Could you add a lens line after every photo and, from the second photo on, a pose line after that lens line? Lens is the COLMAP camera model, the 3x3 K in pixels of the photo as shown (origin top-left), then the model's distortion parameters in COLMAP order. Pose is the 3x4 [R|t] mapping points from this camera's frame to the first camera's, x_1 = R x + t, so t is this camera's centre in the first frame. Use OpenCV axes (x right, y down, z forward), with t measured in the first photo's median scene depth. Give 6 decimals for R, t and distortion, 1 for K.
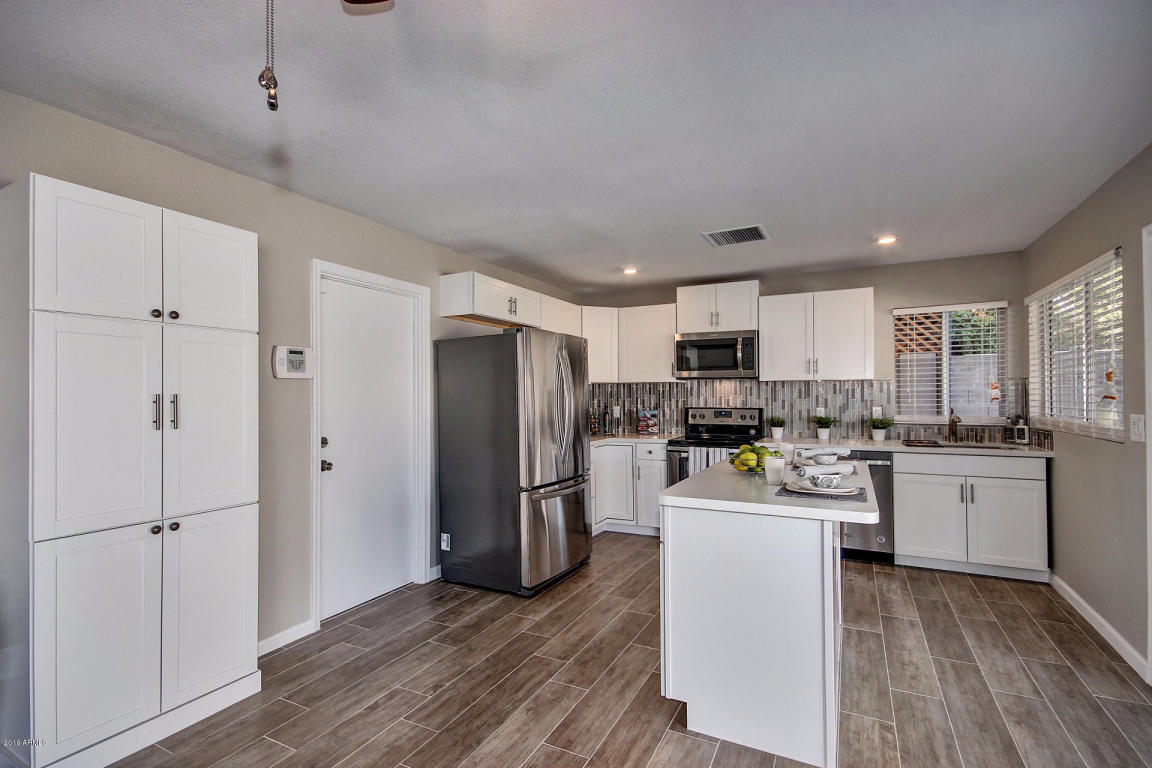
lens RADIAL K [[531.4, 0, 586.5], [0, 531.4, 389.2], [0, 0, 1]] dist [0.003348, -0.008619]
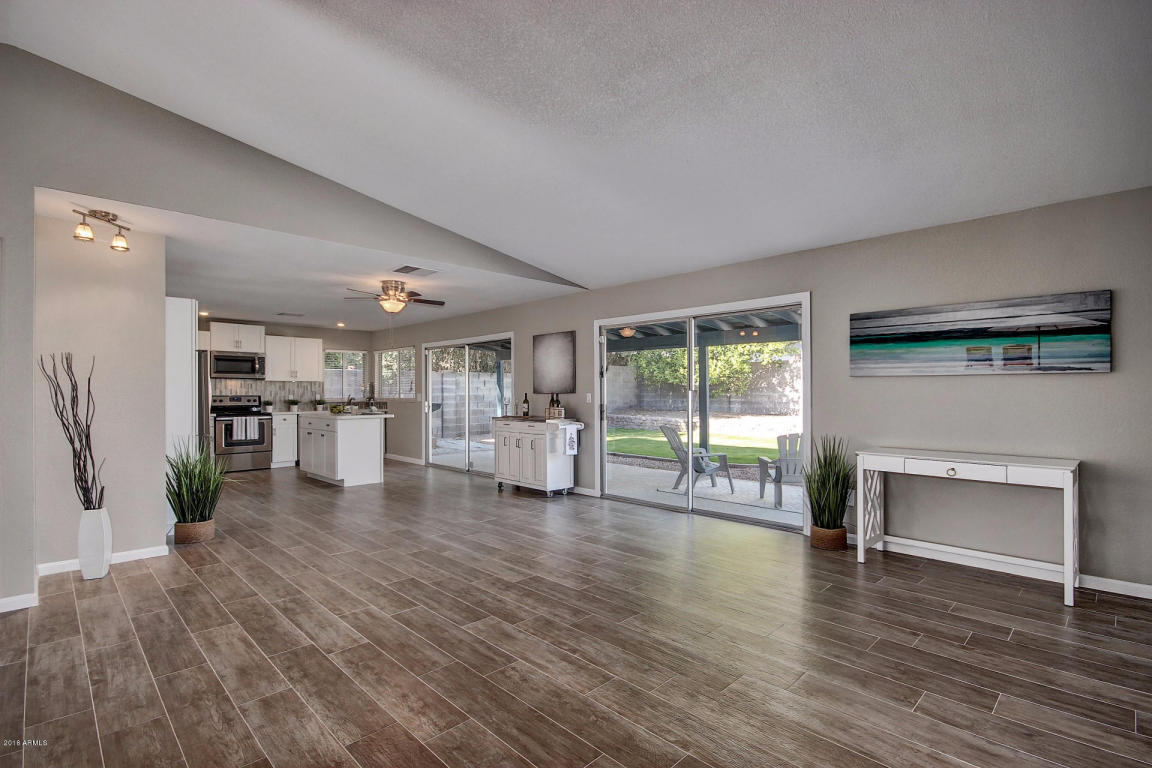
lens RADIAL K [[543.3, 0, 581.4], [0, 543.3, 391.3], [0, 0, 1]] dist [0.012674, -0.008178]
pose [[0.316768, 0.007143, 0.948476, -1.165677], [-0.009451, 0.999946, -0.004374, 0.020022], [-0.948456, -0.007578, 0.316818, -0.674433]]
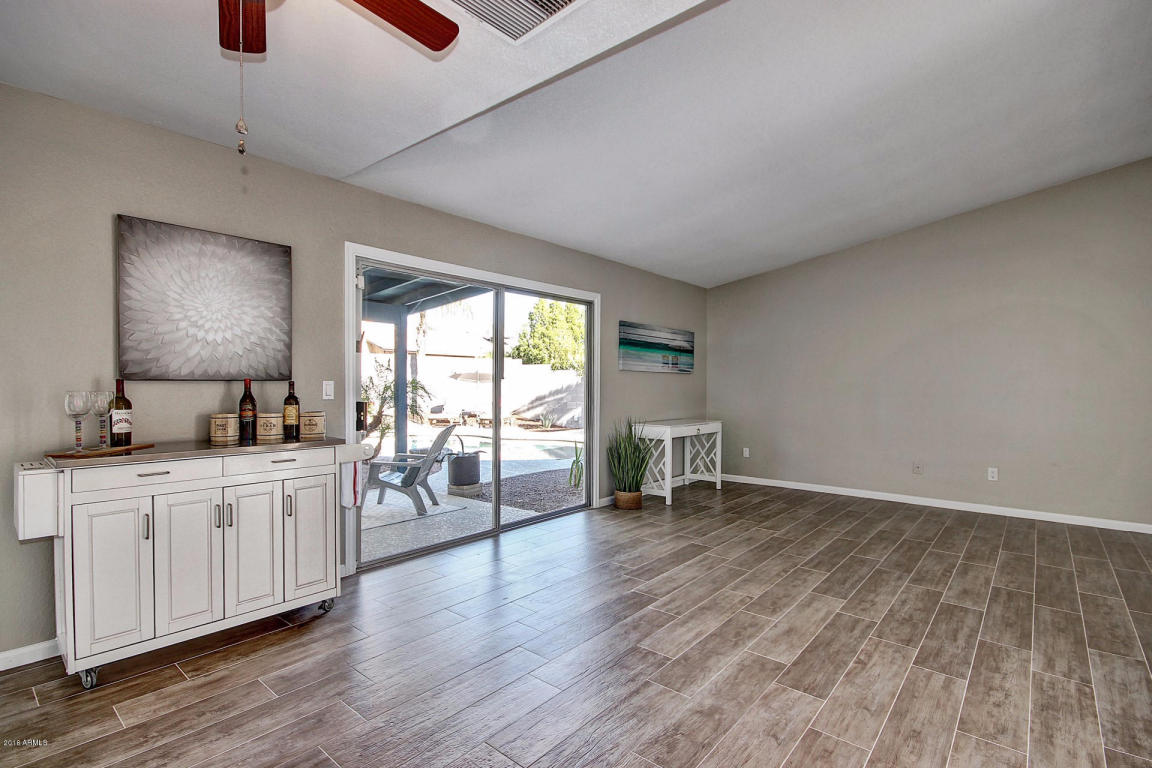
lens RADIAL K [[547.2, 0, 581.7], [0, 547.2, 385.1], [0, 0, 1]] dist [0.012470, -0.009547]
pose [[-0.973420, -0.002397, 0.229013, -0.314525], [-0.004152, 0.999966, -0.007184, 0.028813], [-0.228988, -0.007944, -0.973397, 0.376837]]
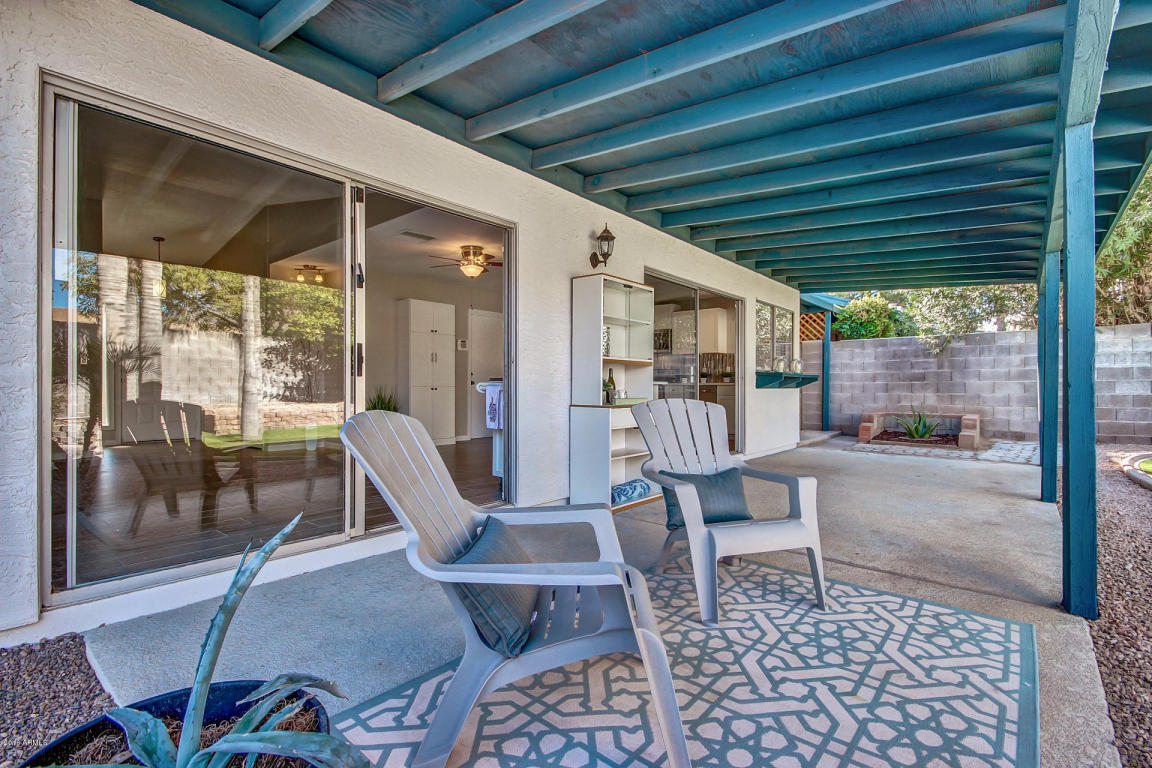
lens RADIAL K [[531.4, 0, 586.5], [0, 531.4, 389.2], [0, 0, 1]] dist [0.003348, -0.008619]
pose [[0.975074, 0.006401, -0.221788, 0.467898], [-0.003807, 0.999919, 0.012118, 0.093496], [0.221848, -0.010971, 0.975020, -1.042031]]
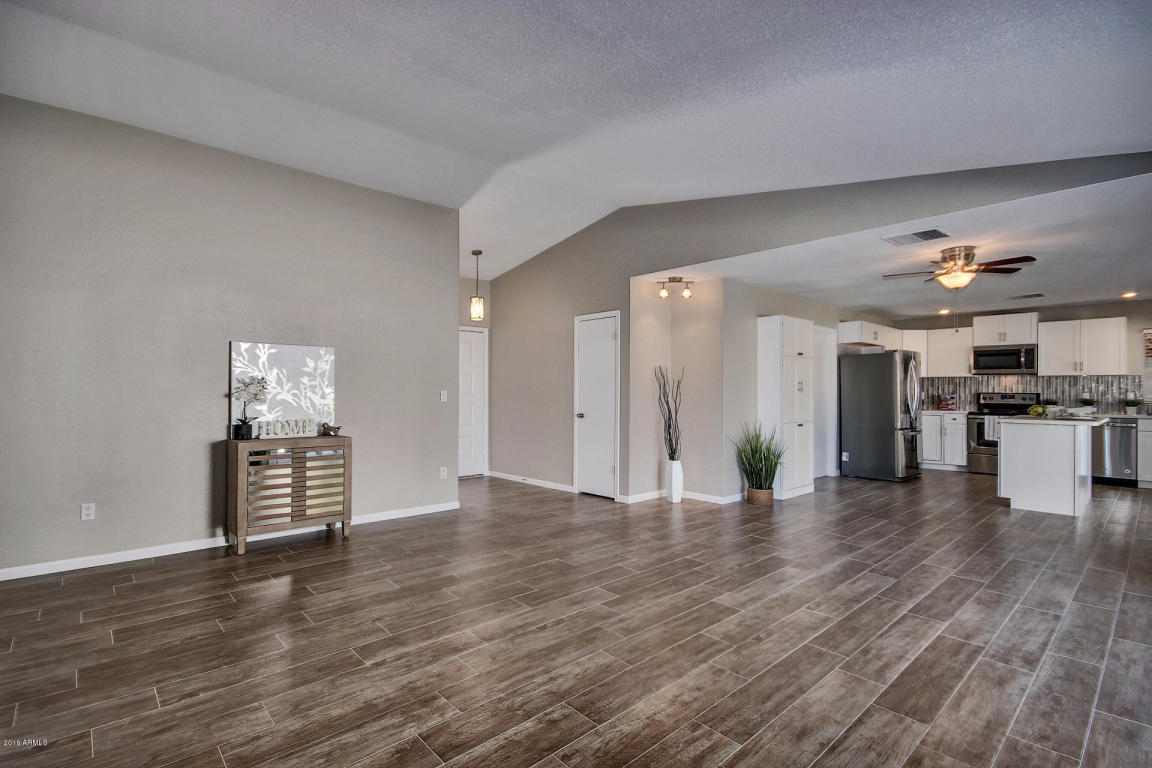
lens RADIAL K [[543.3, 0, 581.4], [0, 543.3, 391.3], [0, 0, 1]] dist [0.012674, -0.008178]
pose [[0.936812, 0.007654, -0.349750, -0.392002], [-0.003408, 0.999913, 0.012752, 0.015138], [0.349817, -0.010754, 0.936756, -1.034912]]
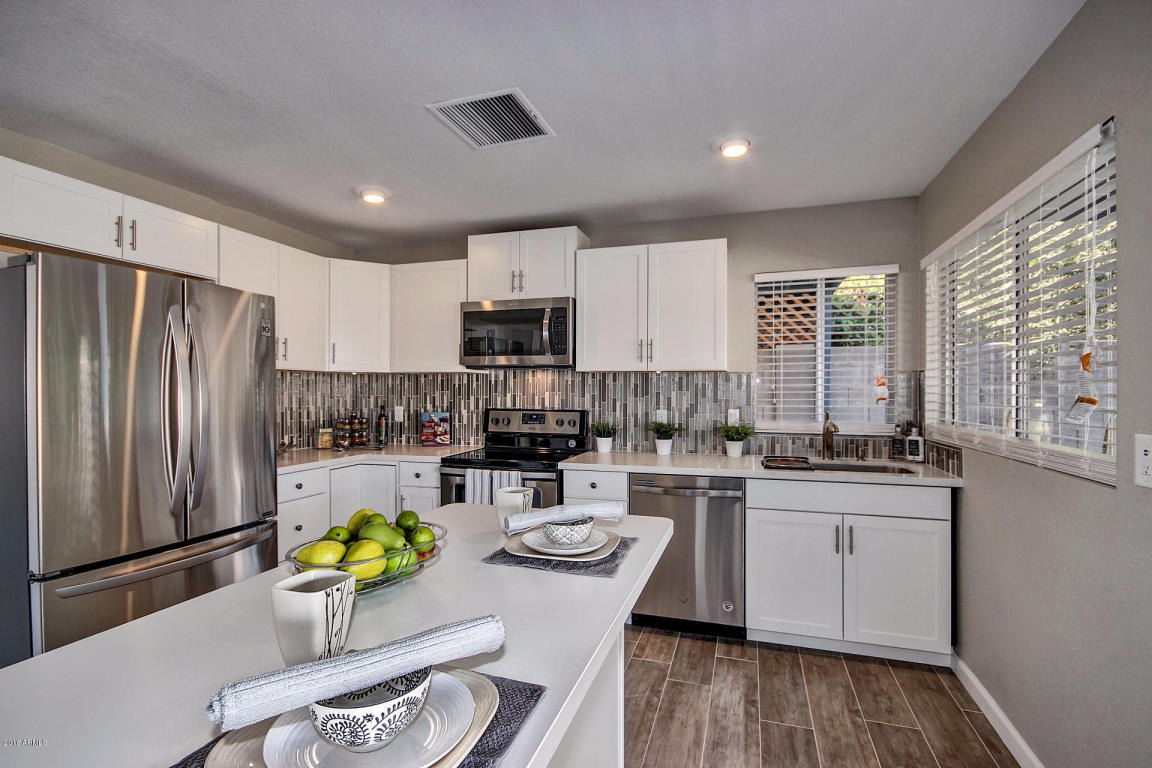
lens RADIAL K [[531.4, 0, 586.5], [0, 531.4, 389.2], [0, 0, 1]] dist [0.003348, -0.008619]
pose [[0.986464, 0.007753, 0.163794, 0.230797], [-0.009094, 0.999931, 0.007442, 0.002445], [-0.163725, -0.008831, 0.986466, 0.319021]]
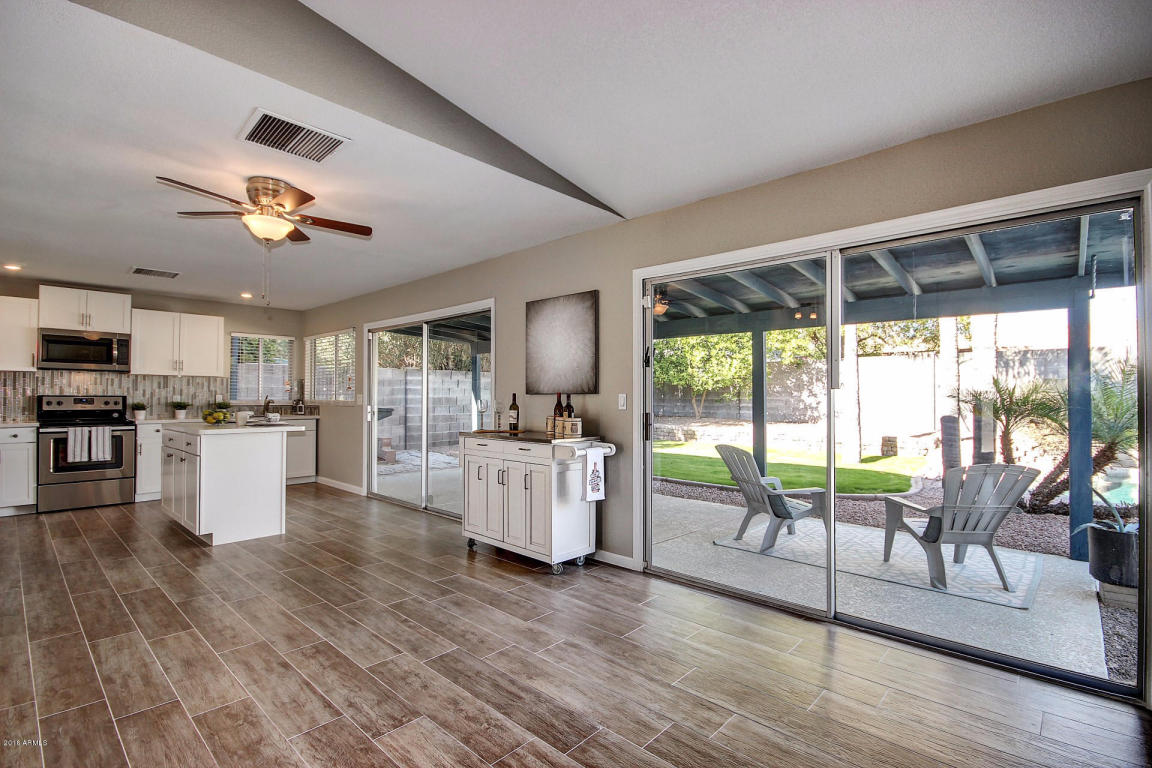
lens RADIAL K [[531.4, 0, 586.5], [0, 531.4, 389.2], [0, 0, 1]] dist [0.003348, -0.008619]
pose [[0.267868, 0.020119, 0.963246, -0.627473], [-0.015139, 0.999746, -0.016672, 0.026164], [-0.963337, -0.010117, 0.268105, -0.413245]]
